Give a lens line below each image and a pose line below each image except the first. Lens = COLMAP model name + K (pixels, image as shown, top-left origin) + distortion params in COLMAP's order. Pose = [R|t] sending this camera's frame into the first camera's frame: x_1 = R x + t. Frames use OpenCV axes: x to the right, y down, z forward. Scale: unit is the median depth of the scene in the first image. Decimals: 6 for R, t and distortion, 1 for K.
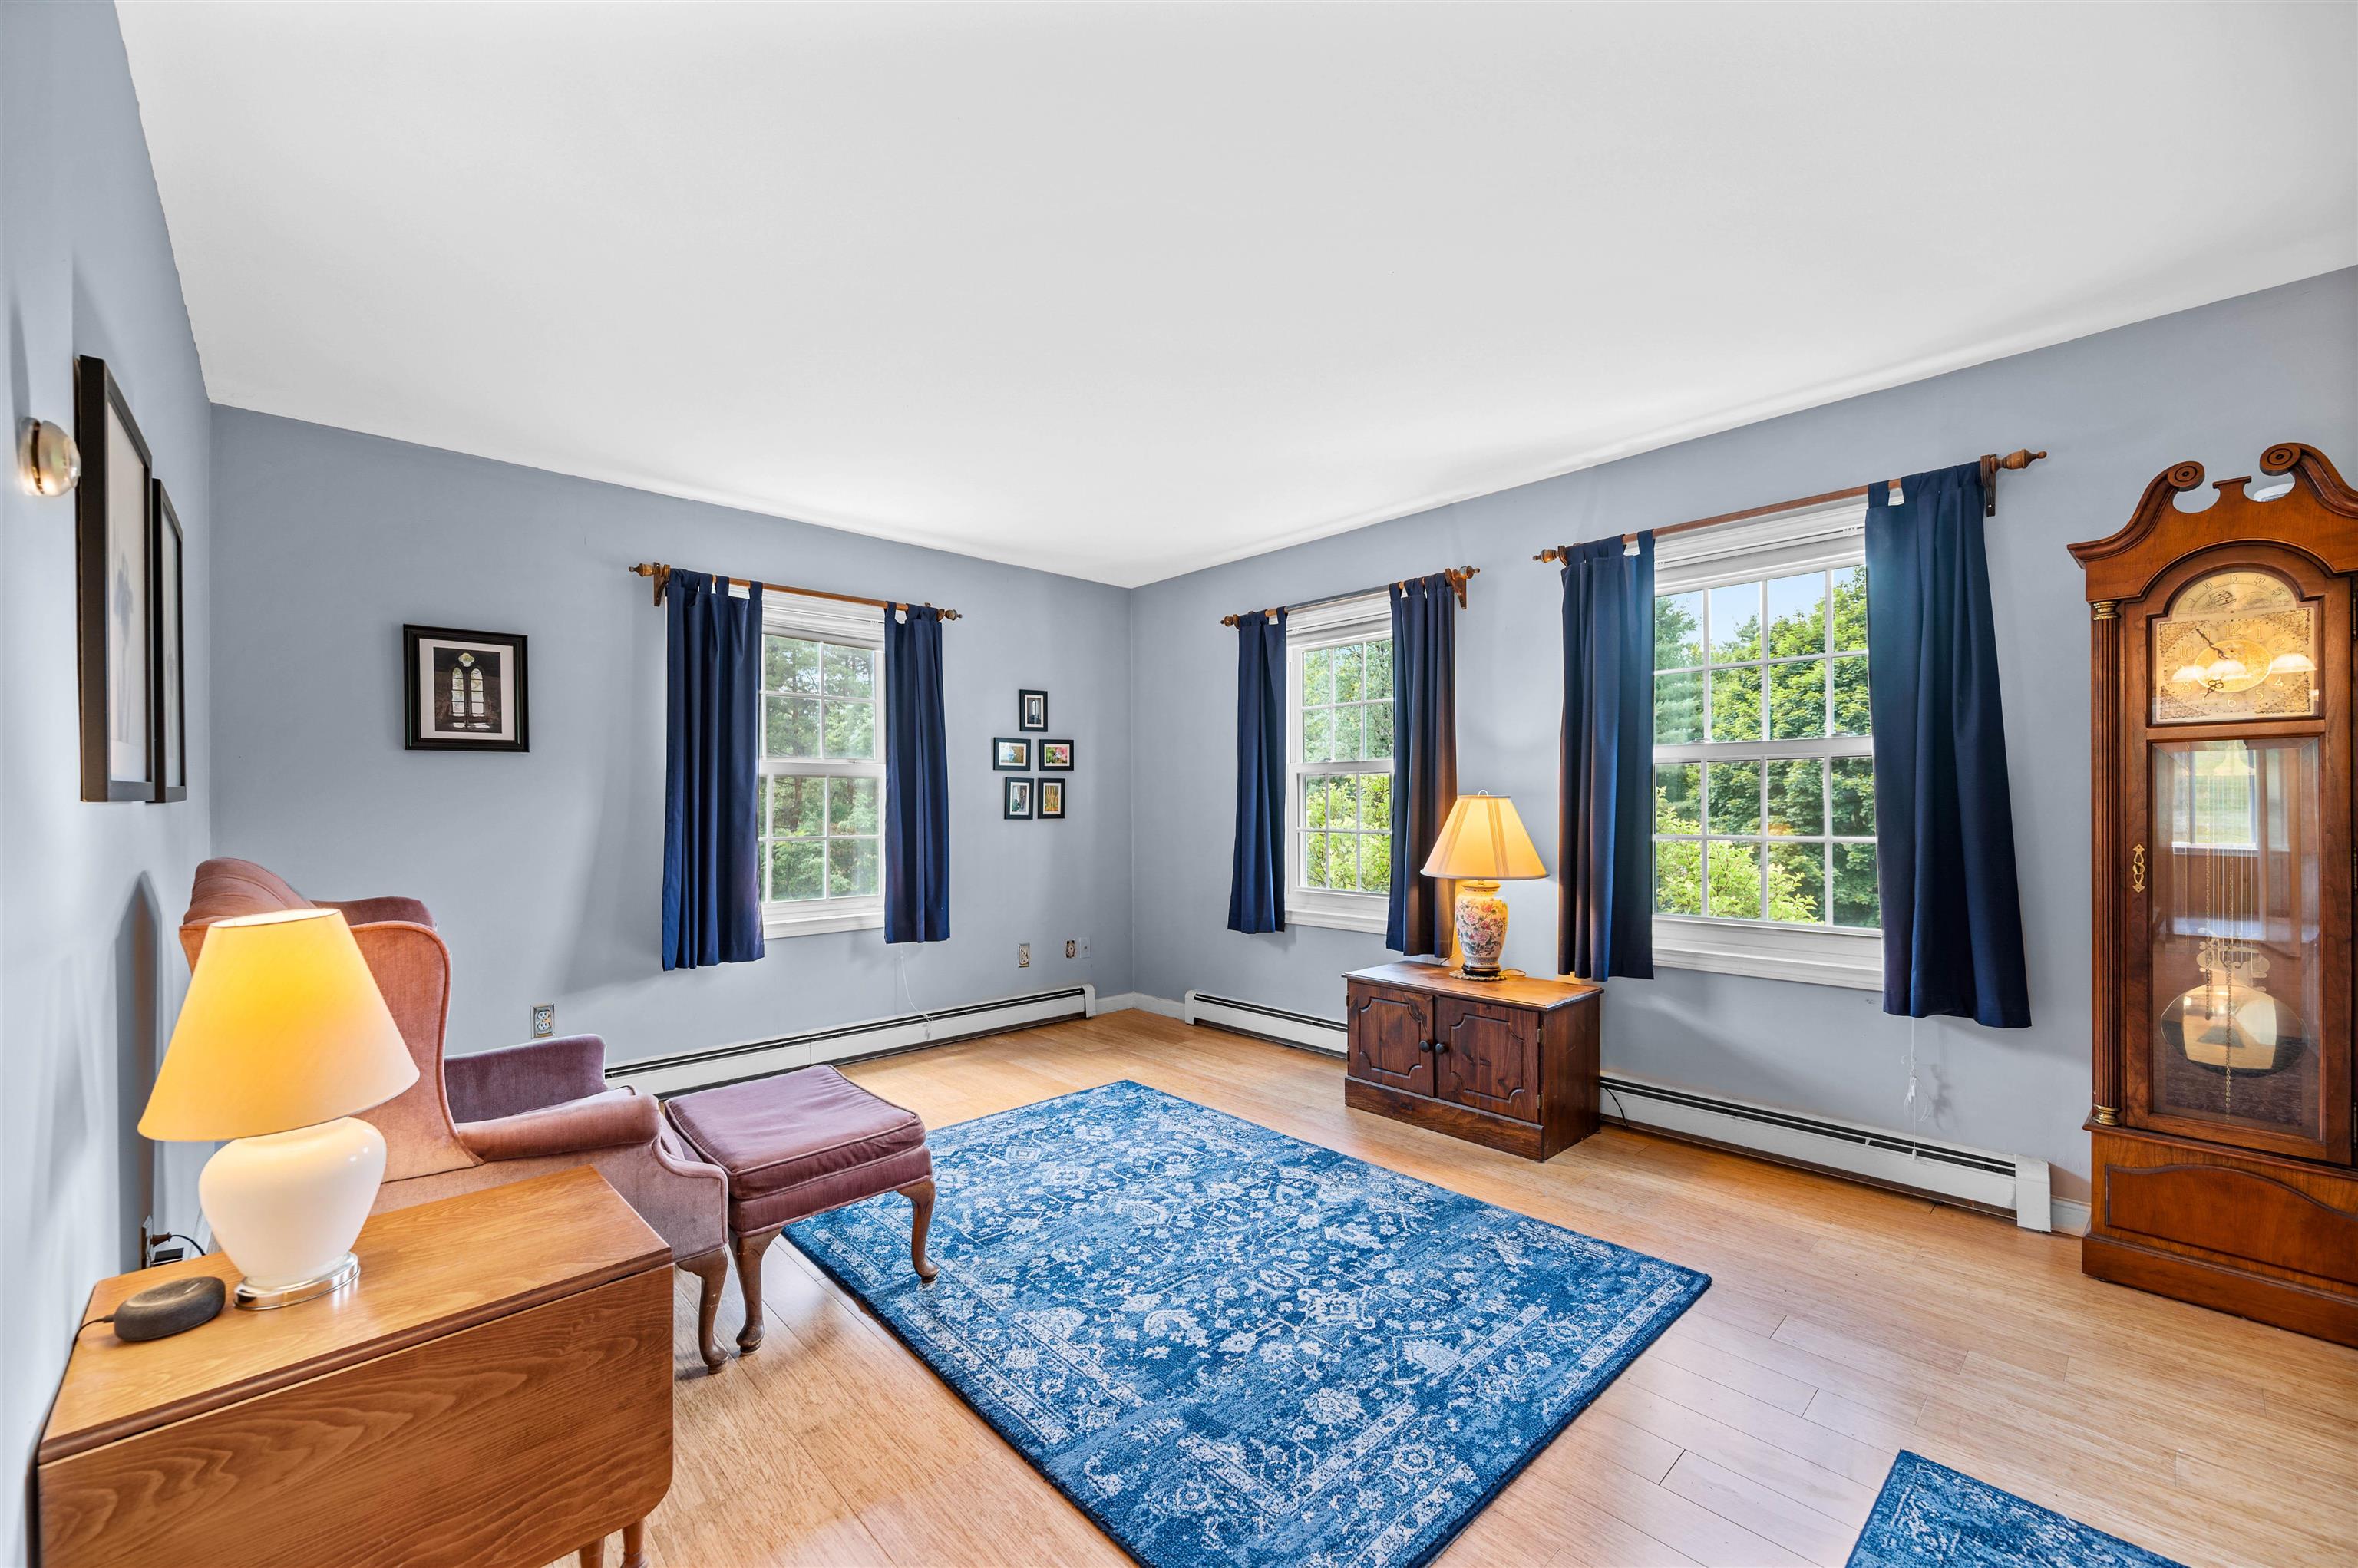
lens RADIAL K [[937.4, 0, 1175.9], [0, 937.4, 802.3], [0, 0, 1]] dist [-0.003101, -0.000184]
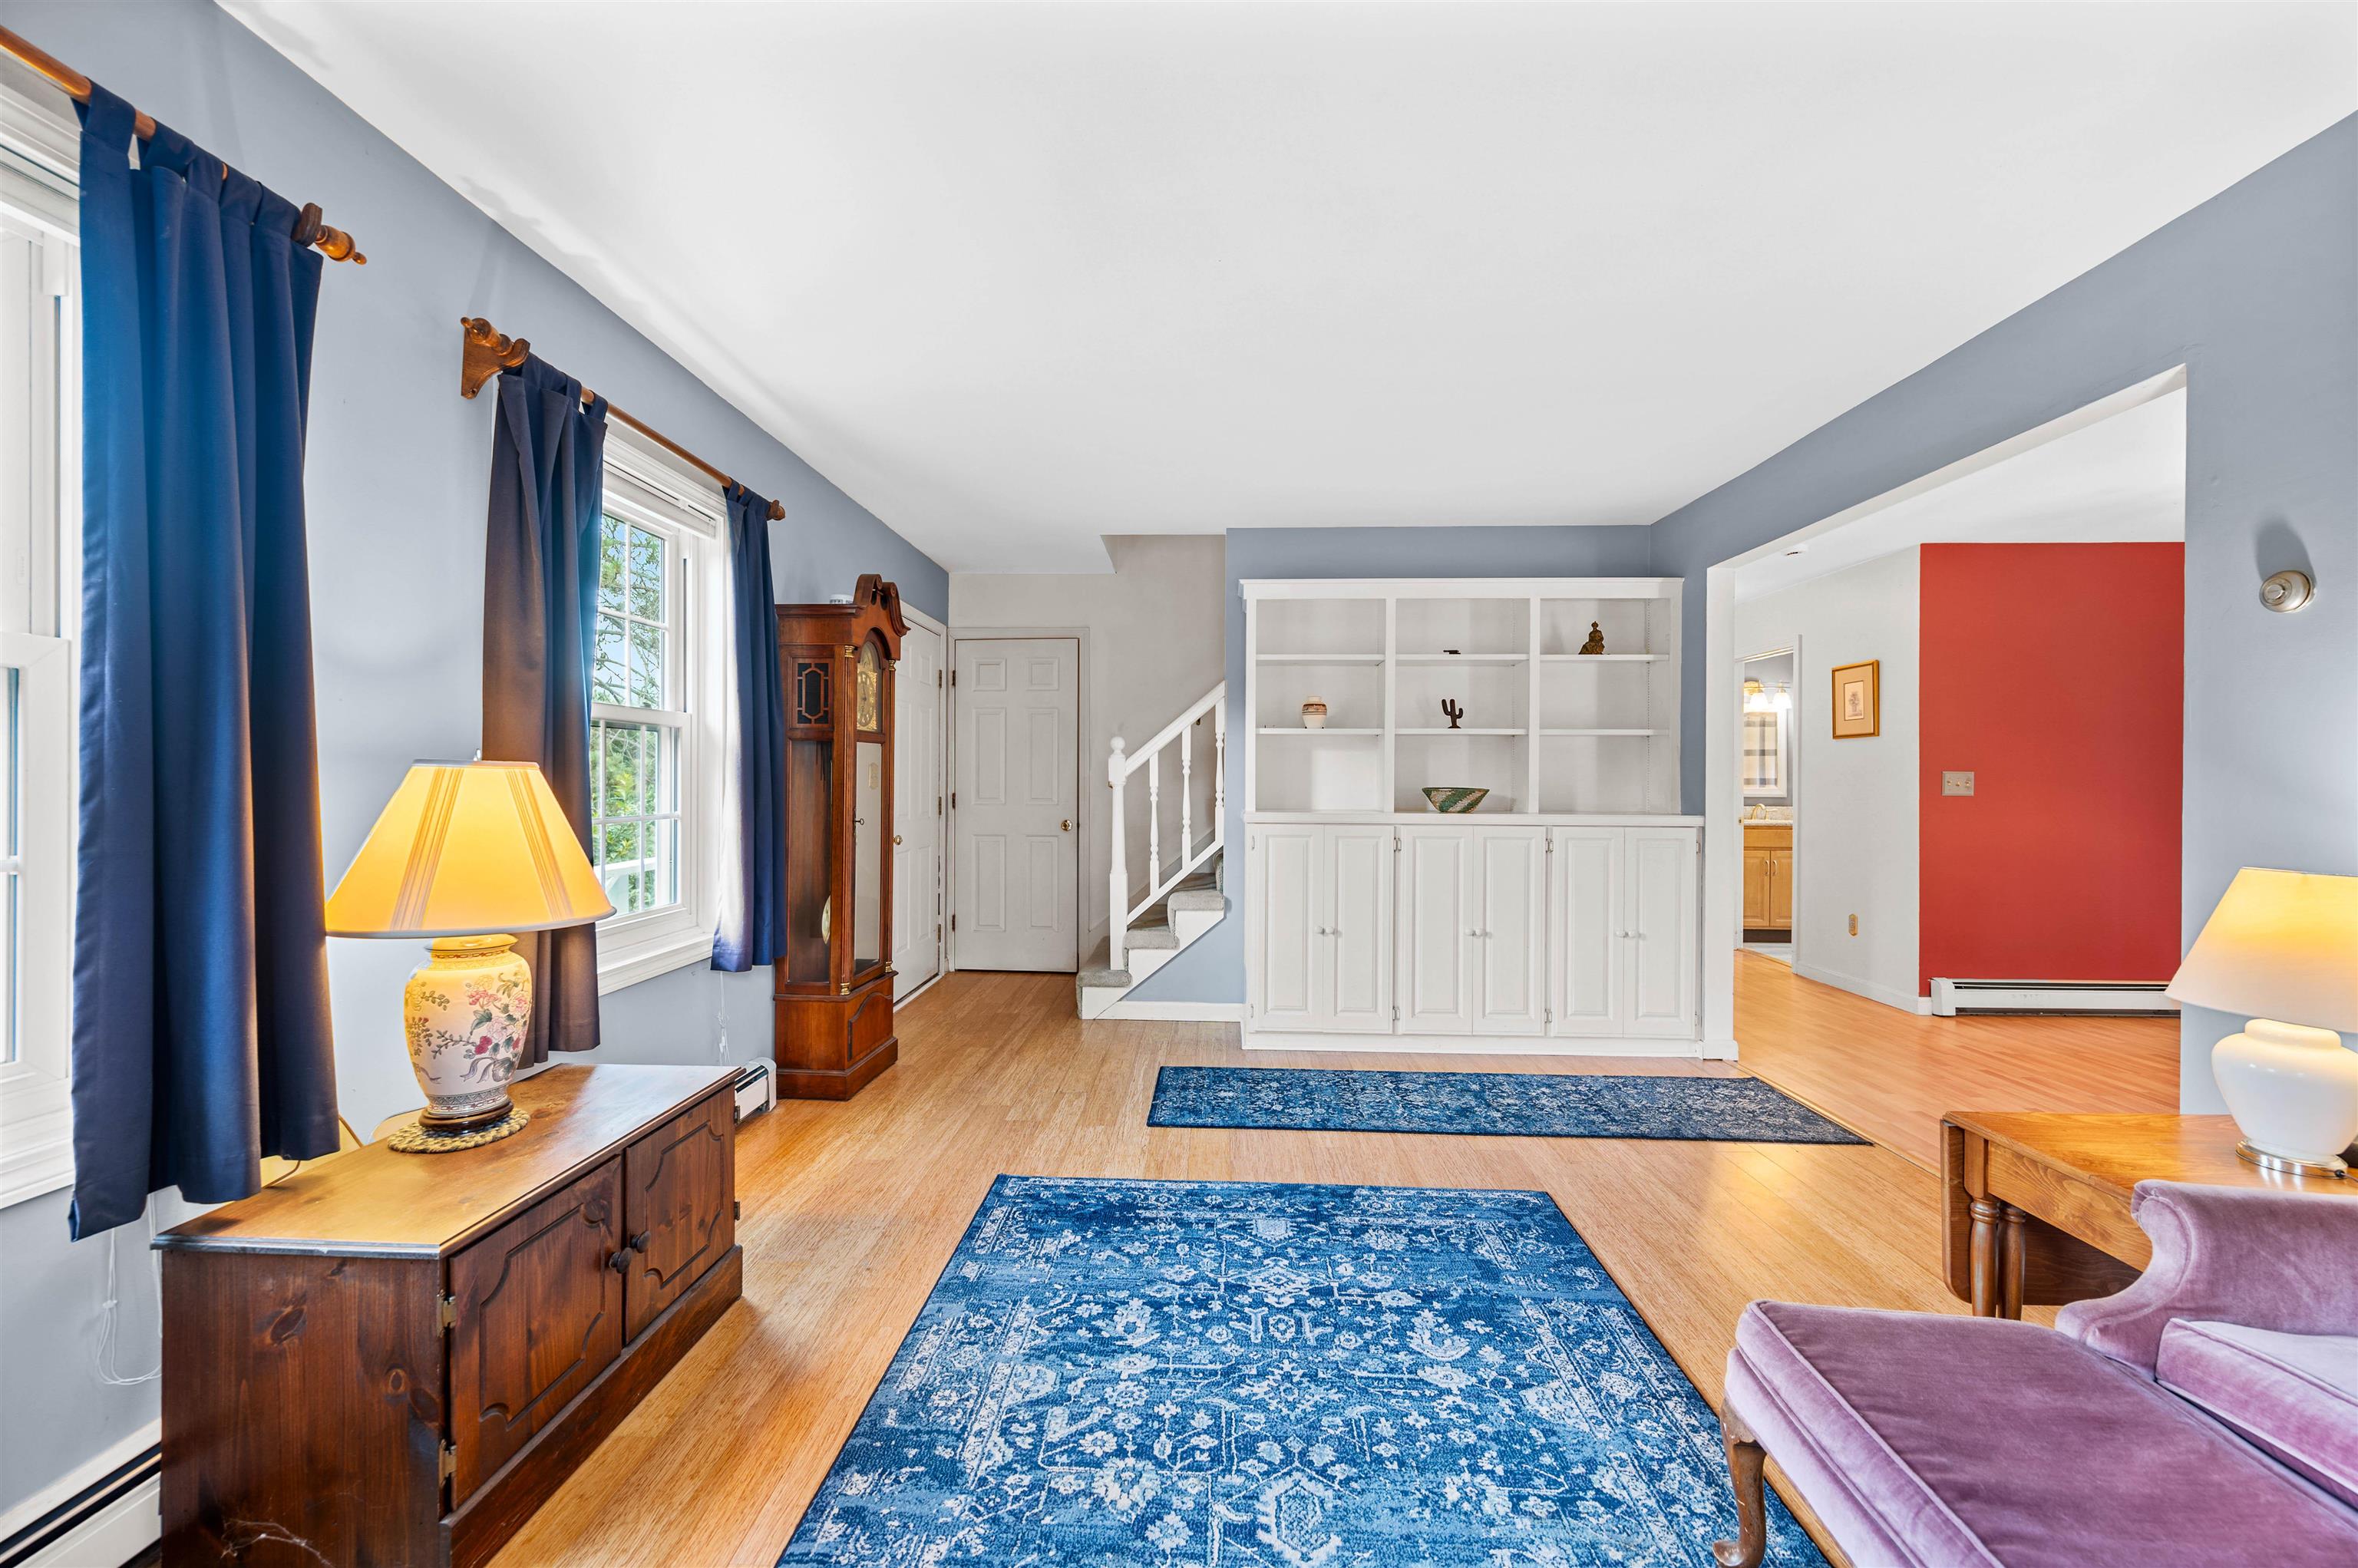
lens RADIAL K [[937.4, 0, 1170.0], [0, 937.4, 781.5], [0, 0, 1]] dist [-0.003101, -0.000184]
pose [[-0.700253, -0.001117, 0.713894, -0.455415], [-0.003233, 0.999993, -0.001606, 0.004468], [-0.713887, -0.003433, -0.700252, 1.744170]]
